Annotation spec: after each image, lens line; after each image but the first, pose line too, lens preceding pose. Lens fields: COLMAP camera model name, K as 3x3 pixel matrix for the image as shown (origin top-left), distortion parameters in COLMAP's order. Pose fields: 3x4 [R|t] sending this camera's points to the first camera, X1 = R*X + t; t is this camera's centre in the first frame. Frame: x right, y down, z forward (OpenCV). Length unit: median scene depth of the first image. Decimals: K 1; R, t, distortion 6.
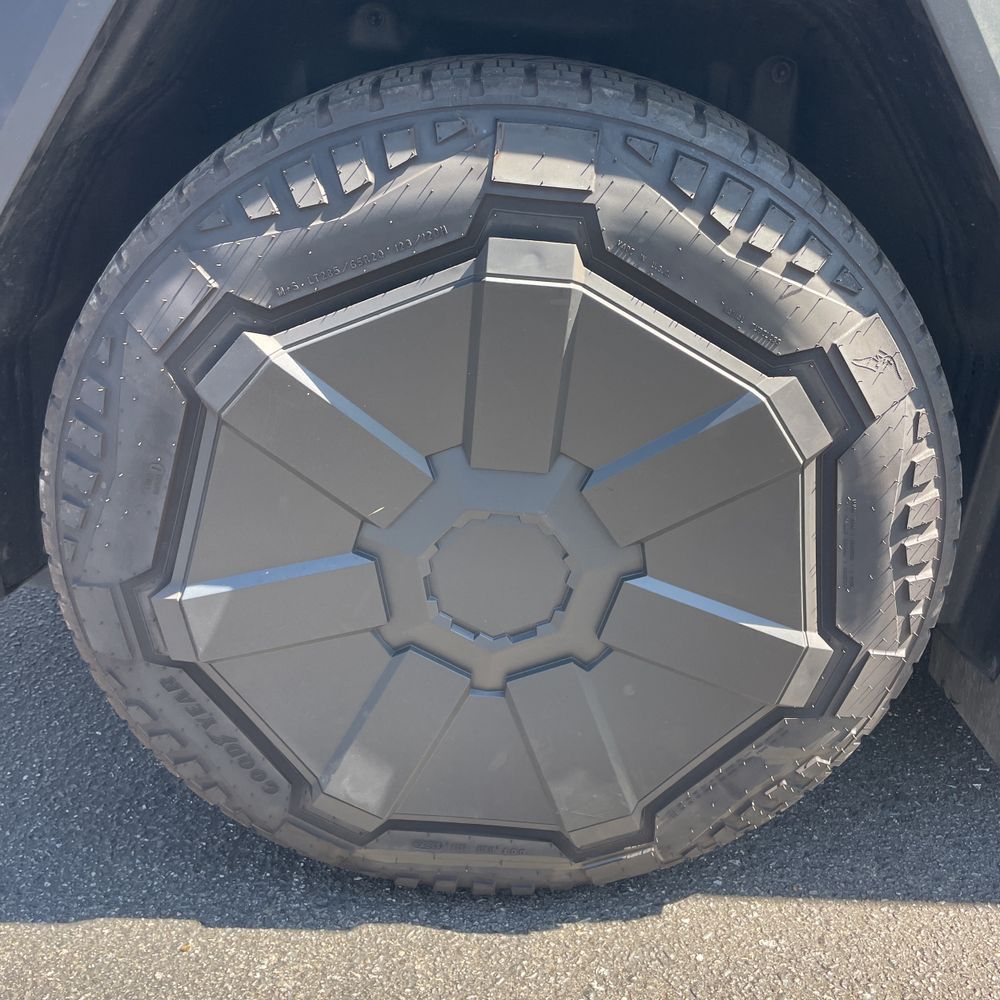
lens RADIAL K [[1004.1, 0, 493.3], [0, 1004.1, 494.0], [0, 0, 1]] dist [0.100340, -0.134180]
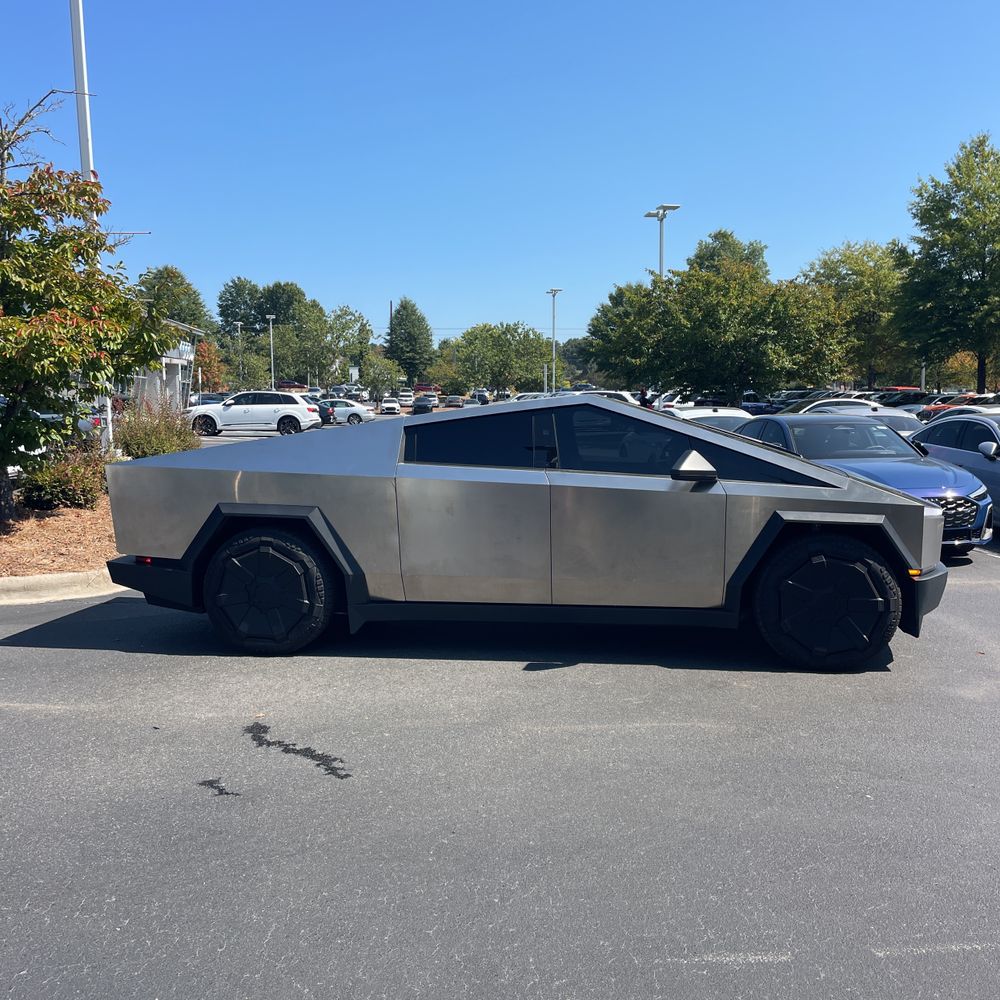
lens RADIAL K [[1012.2, 0, 489.5], [0, 1012.2, 483.9], [0, 0, 1]] dist [0.086232, -0.108995]
pose [[0.991180, -0.015870, -0.131567, 2.766388], [-0.035321, 0.925256, -0.377696, 2.203359], [0.127727, 0.379012, 0.916535, -6.176610]]
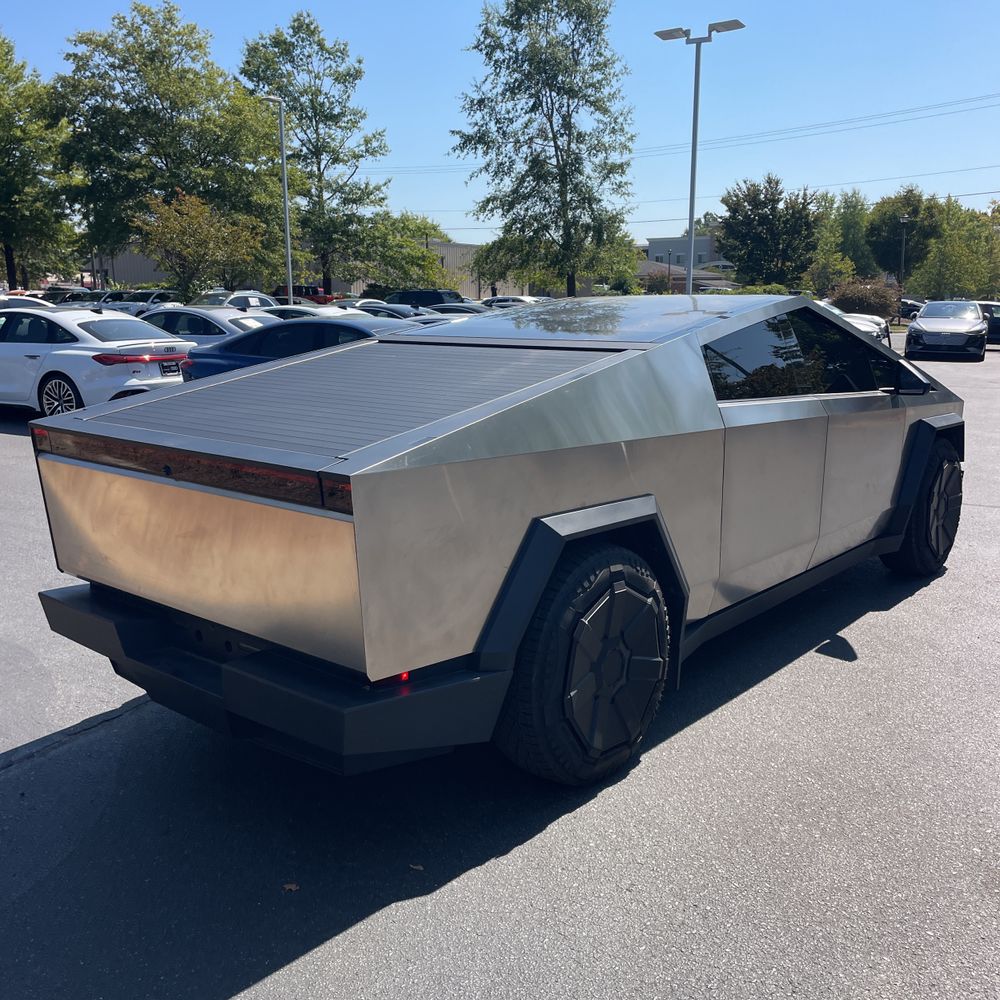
lens RADIAL K [[1012.2, 0, 489.5], [0, 1012.2, 483.9], [0, 0, 1]] dist [0.086232, -0.108995]
pose [[0.650921, -0.164880, 0.741024, -3.349603], [0.361025, 0.925914, -0.111108, -0.335002], [-0.667805, 0.339850, 0.662223, -1.636063]]
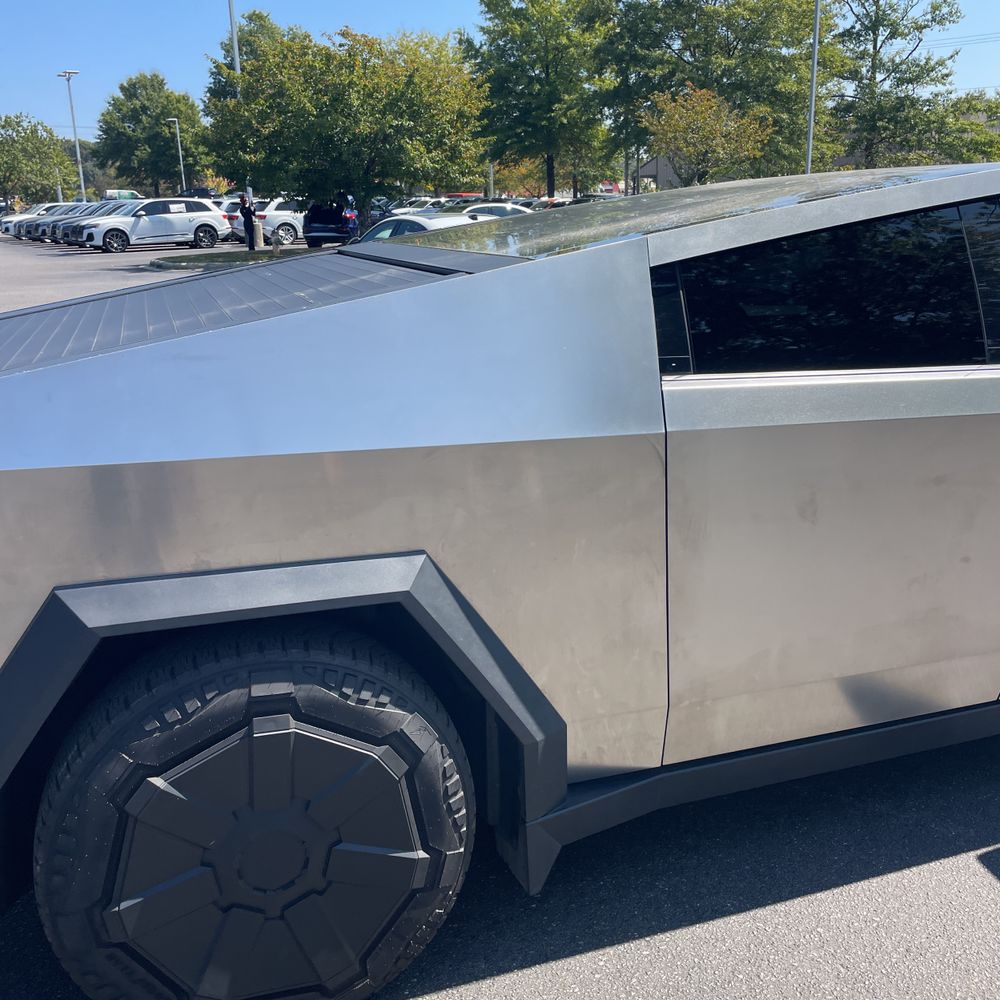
lens RADIAL K [[1012.2, 0, 489.5], [0, 1012.2, 483.9], [0, 0, 1]] dist [0.086232, -0.108995]
pose [[0.945390, -0.129807, 0.298978, -0.116367], [0.187317, 0.967044, -0.172449, -0.249072], [-0.266740, 0.219035, 0.938549, -1.449263]]
